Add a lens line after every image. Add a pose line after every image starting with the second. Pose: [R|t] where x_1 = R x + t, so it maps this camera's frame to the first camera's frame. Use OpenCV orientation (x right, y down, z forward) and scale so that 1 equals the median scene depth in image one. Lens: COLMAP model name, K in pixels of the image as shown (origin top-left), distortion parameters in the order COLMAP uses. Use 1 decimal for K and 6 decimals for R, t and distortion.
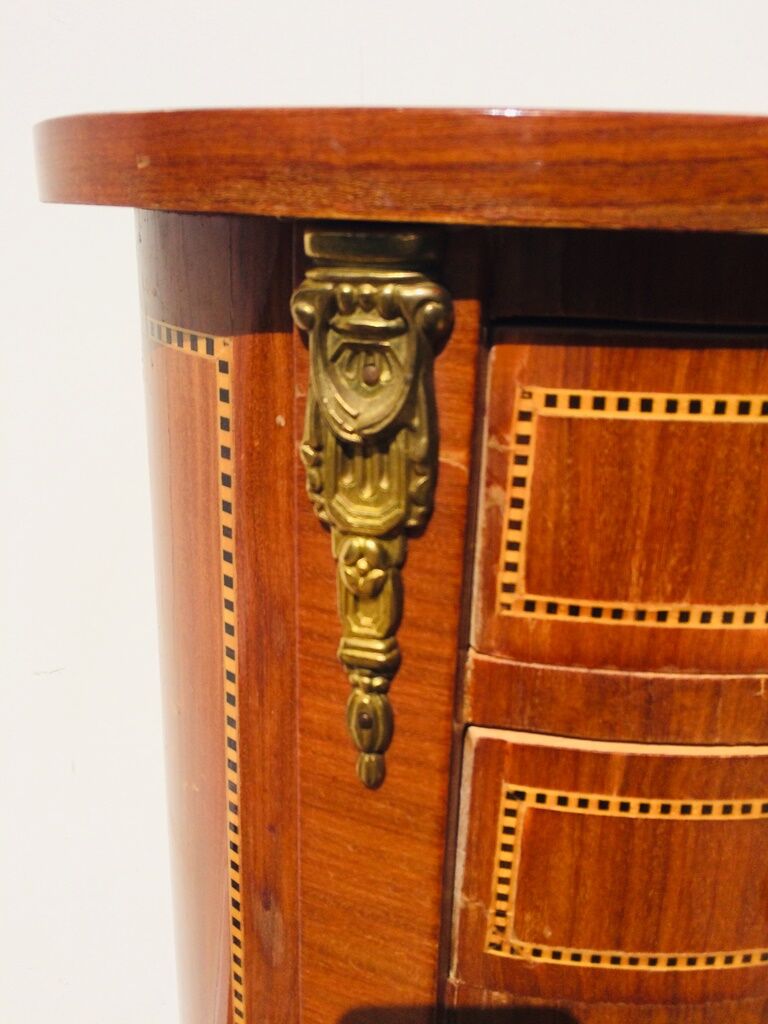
lens RADIAL K [[878.5, 0, 391.5], [0, 878.5, 510.6], [0, 0, 1]] dist [0.059971, -0.097337]
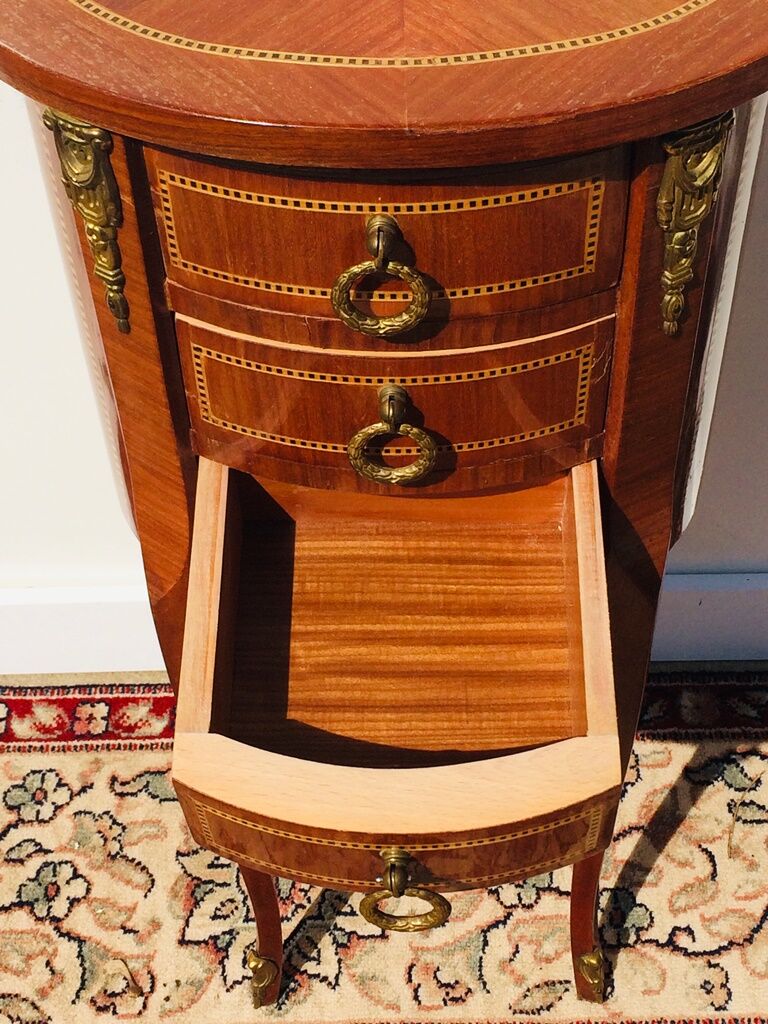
lens RADIAL K [[1666.1, 0, 397.2], [0, 1666.1, 504.2], [0, 0, 1]] dist [0.063870, 0.000000]
pose [[0.959700, 0.181276, -0.214745, 1.477389], [-0.041496, 0.847175, 0.529691, -1.393511], [0.277947, -0.499433, 0.820556, -2.100651]]
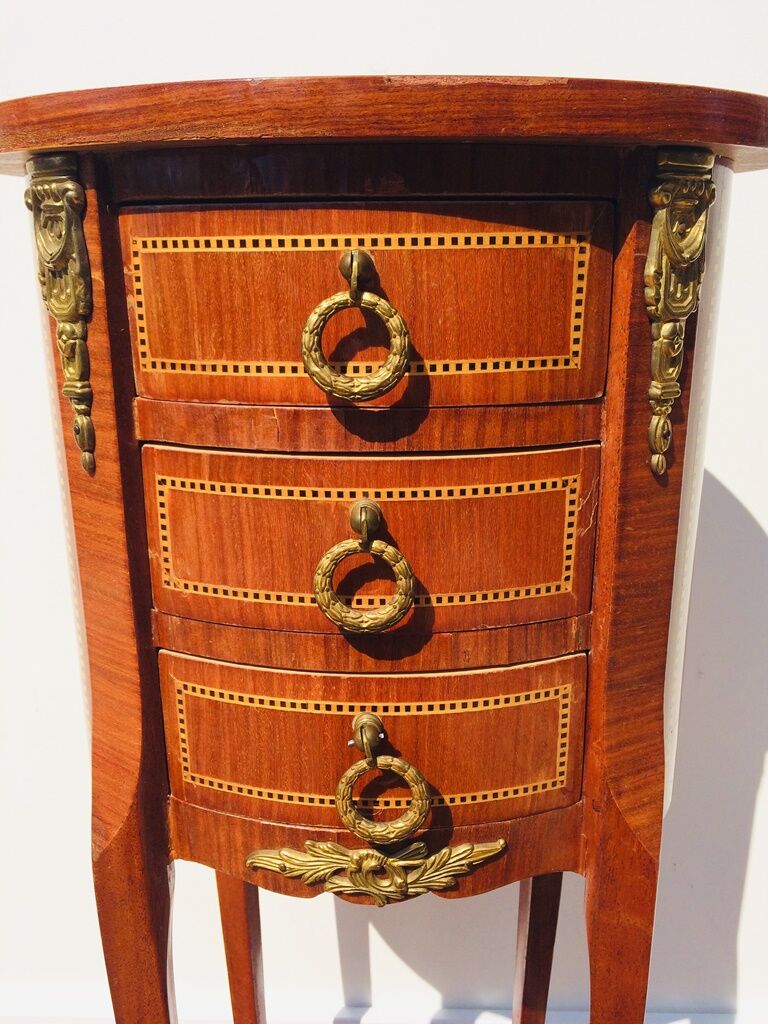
lens RADIAL K [[878.5, 0, 388.0], [0, 878.5, 517.6], [0, 0, 1]] dist [0.059971, -0.097337]
pose [[0.959233, 0.048004, -0.278510, 1.161425], [-0.058725, 0.997815, -0.030275, 0.456820], [0.276448, 0.045396, 0.959956, -0.612777]]
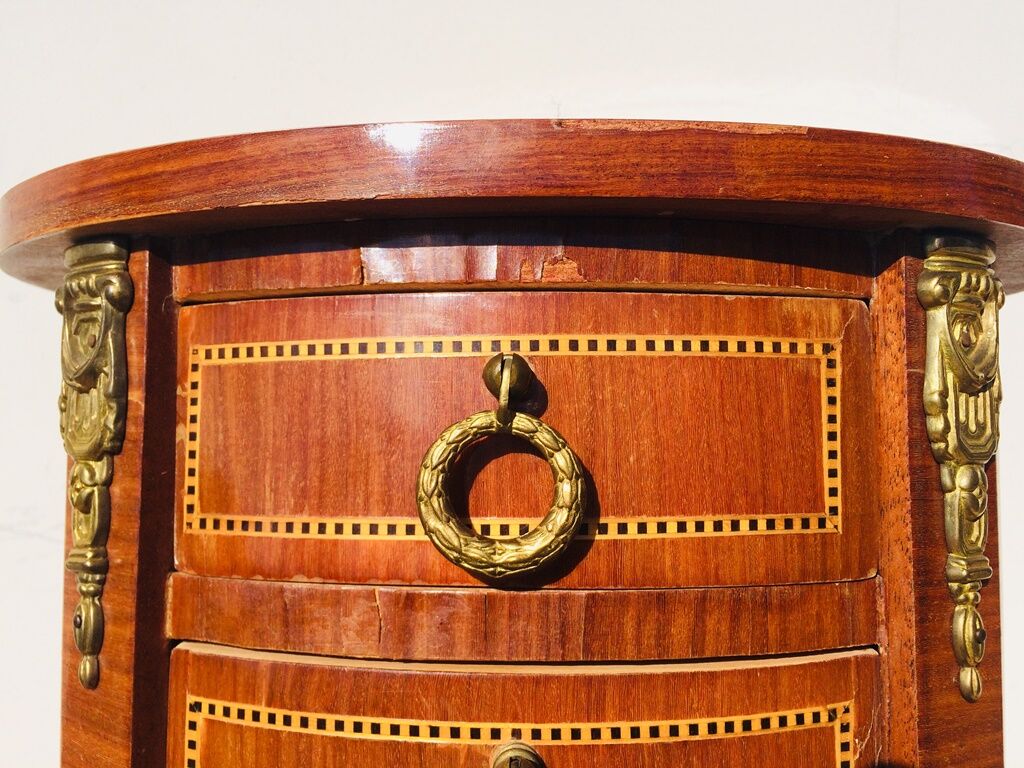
lens RADIAL K [[878.5, 0, 517.3], [0, 878.5, 390.8], [0, 0, 1]] dist [0.059971, -0.097337]
pose [[0.958343, -0.042564, -0.282432, 0.945916], [-0.066271, 0.928713, -0.364829, 0.362426], [0.277826, 0.368348, 0.887205, -0.040429]]
